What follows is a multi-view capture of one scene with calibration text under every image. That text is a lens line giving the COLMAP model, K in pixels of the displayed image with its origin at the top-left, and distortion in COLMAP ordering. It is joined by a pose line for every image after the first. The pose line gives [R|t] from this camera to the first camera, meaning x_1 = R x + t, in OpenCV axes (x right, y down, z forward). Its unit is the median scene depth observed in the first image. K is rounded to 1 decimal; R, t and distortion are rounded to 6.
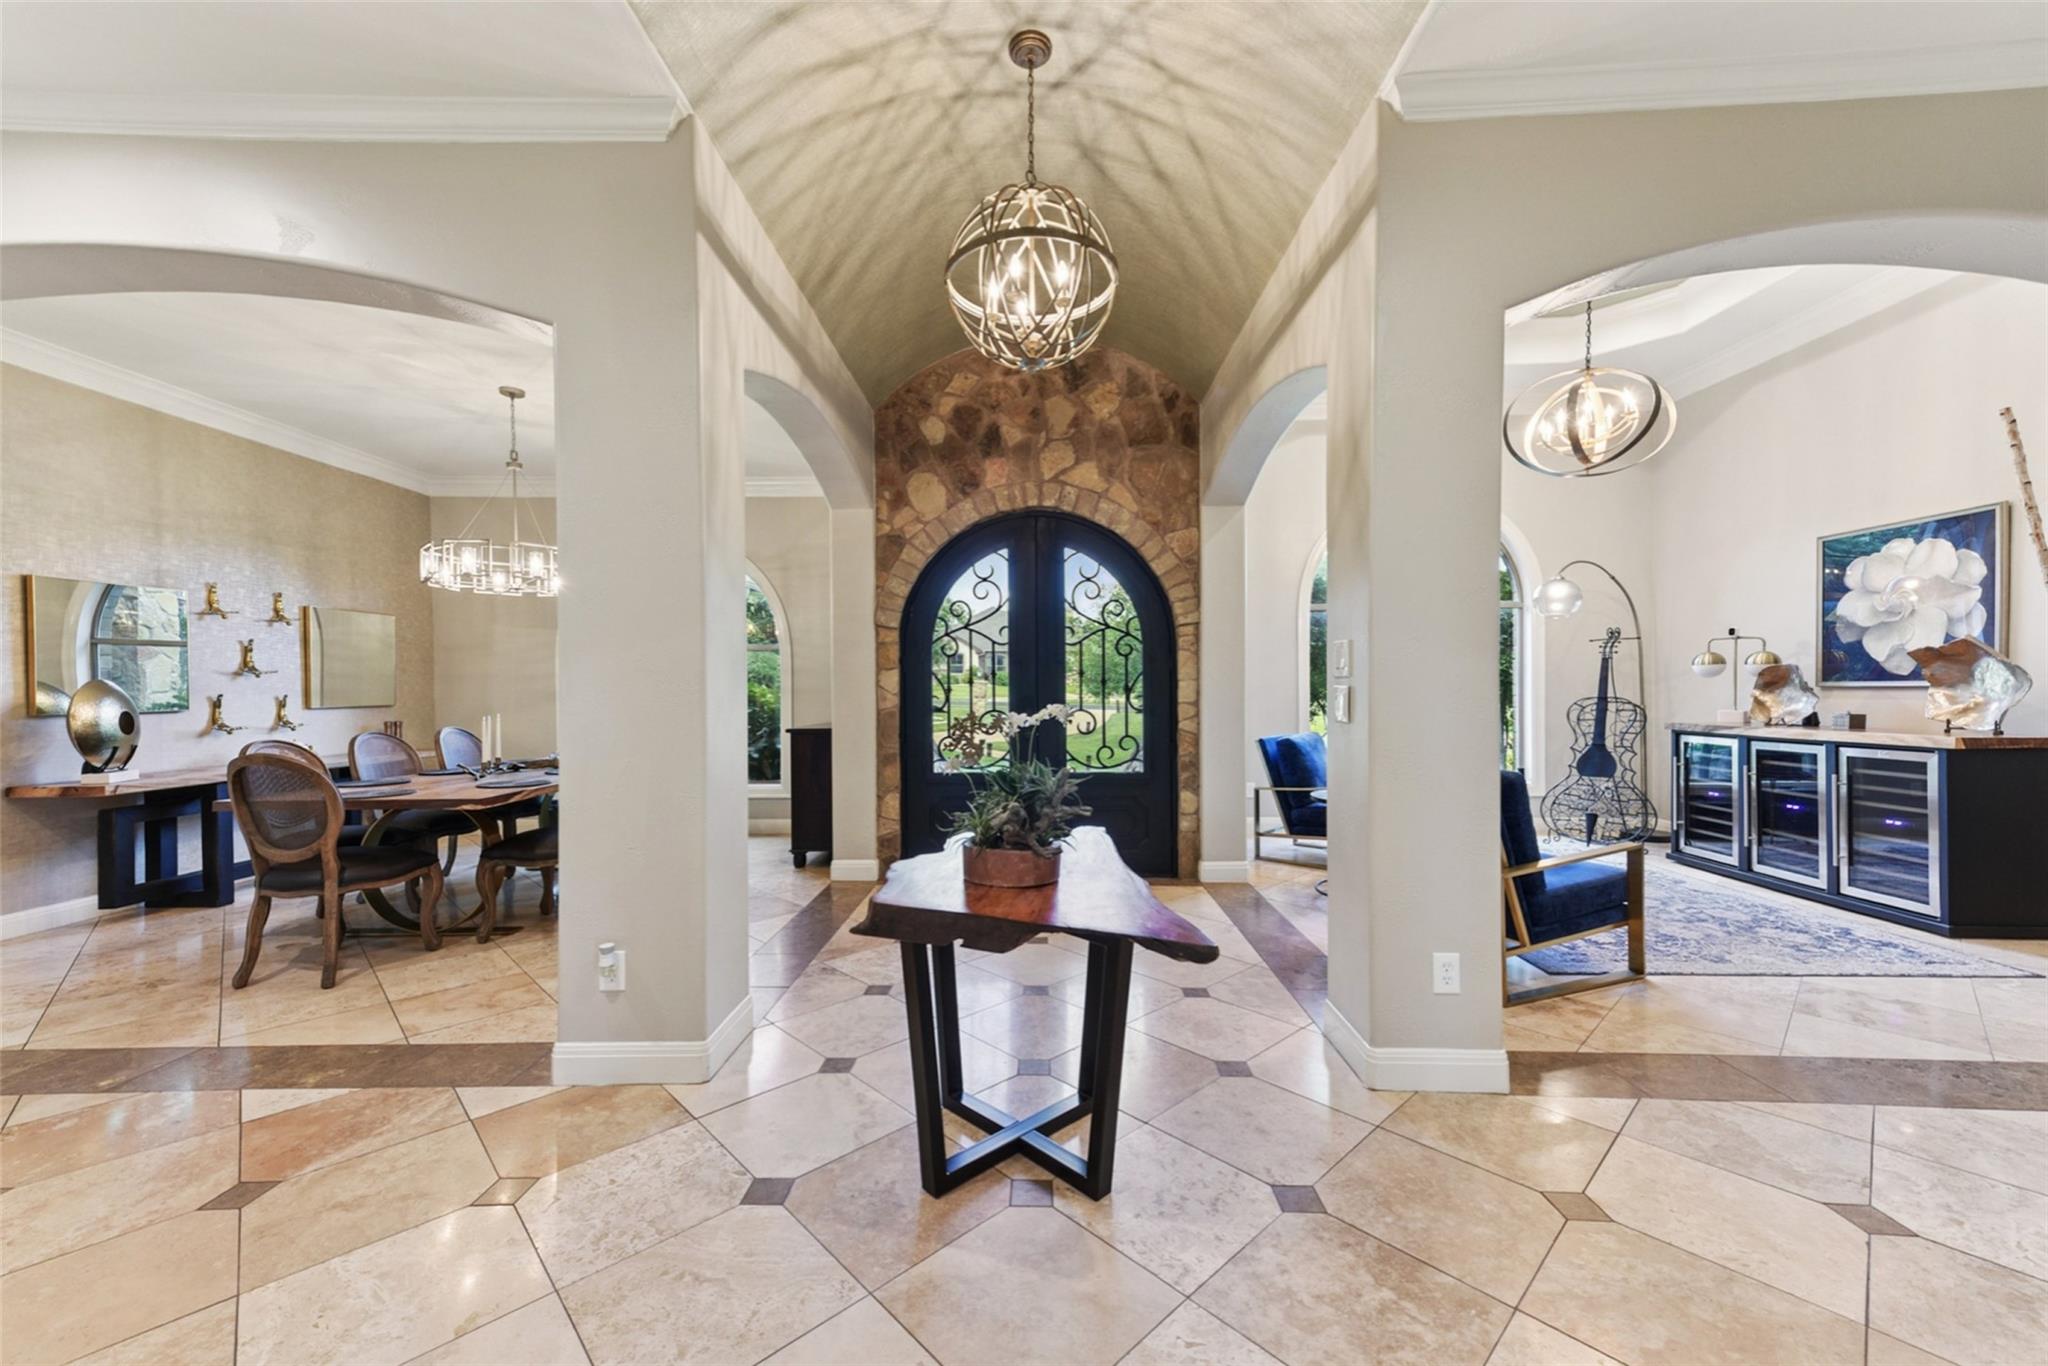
lens RADIAL K [[797.4, 0, 1027.3], [0, 797.4, 695.9], [0, 0, 1]] dist [0.033097, 0.000271]
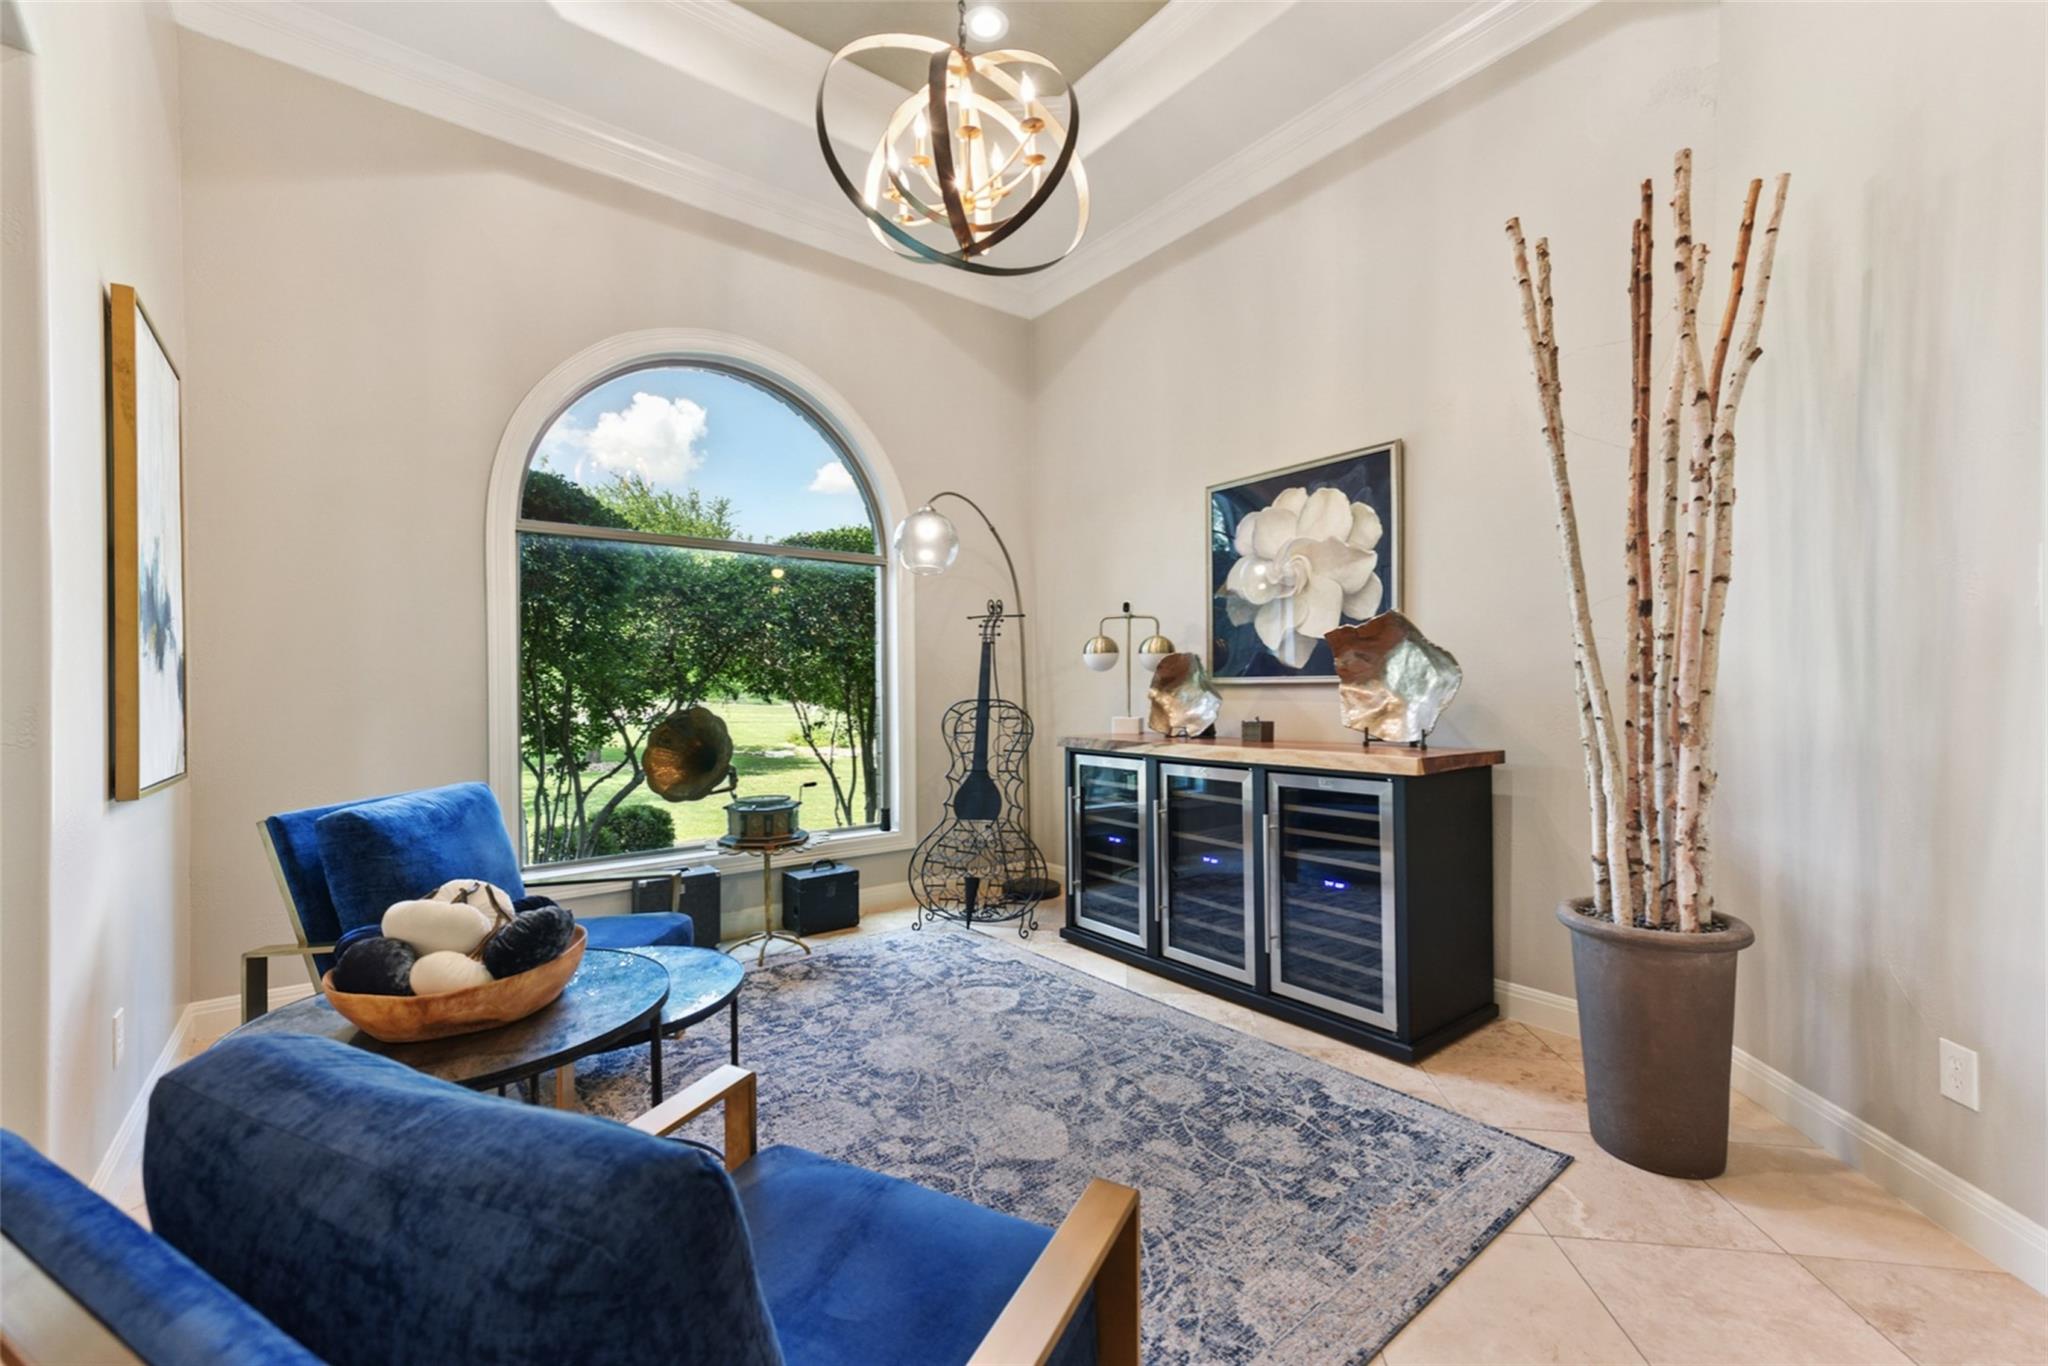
lens RADIAL K [[847.2, 0, 1026.4], [0, 847.2, 691.1], [0, 0, 1]] dist [0.000940, 0.000019]
pose [[0.775927, -0.000258, 0.630823, 0.343220], [0.007079, 0.999941, -0.008297, 0.000275], [-0.630783, 0.010903, 0.775882, 0.506227]]
